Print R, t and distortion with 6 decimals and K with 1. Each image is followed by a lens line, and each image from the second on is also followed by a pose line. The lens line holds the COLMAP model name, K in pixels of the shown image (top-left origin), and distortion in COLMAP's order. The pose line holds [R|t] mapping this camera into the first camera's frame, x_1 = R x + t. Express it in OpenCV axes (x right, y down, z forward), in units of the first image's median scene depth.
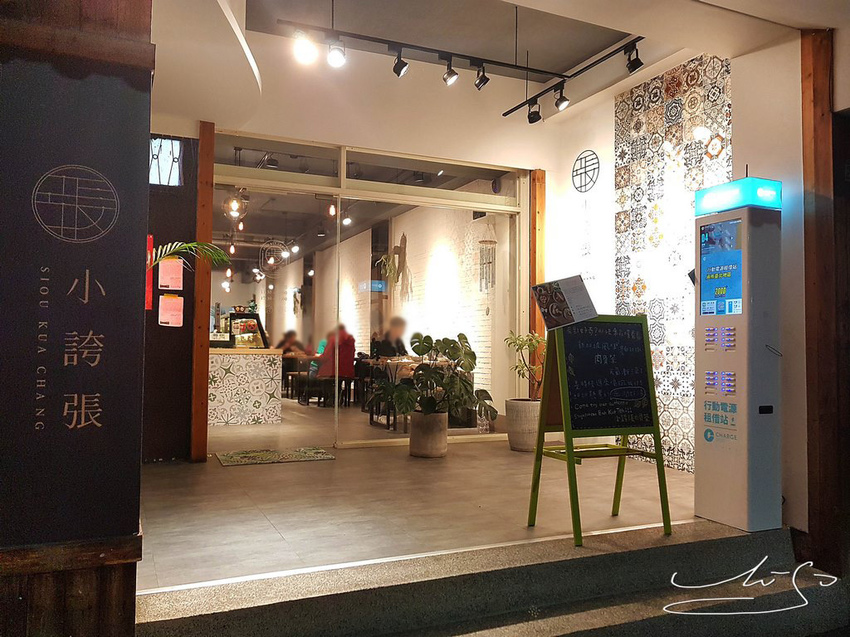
lens RADIAL K [[653.2, 0, 425.0], [0, 653.2, 318.5], [0, 0, 1]] dist [-0.065288, -0.002428]
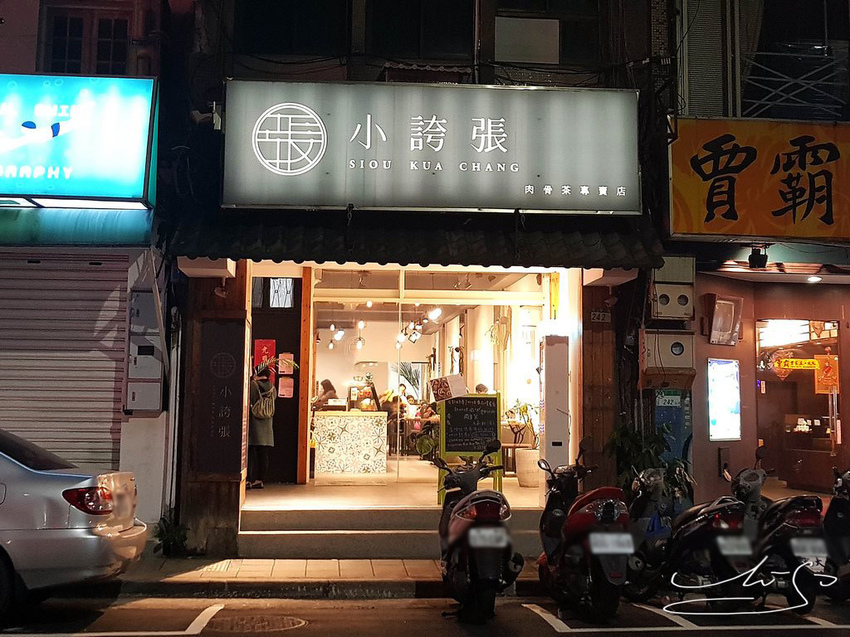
lens RADIAL K [[691.8, 0, 410.9], [0, 691.8, 319.4], [0, 0, 1]] dist [-0.067518, 0.000743]
pose [[0.968106, -0.034790, -0.248112, 0.321696], [0.013179, 0.996012, -0.088237, -0.024798], [0.250193, 0.082153, 0.964704, -0.554949]]
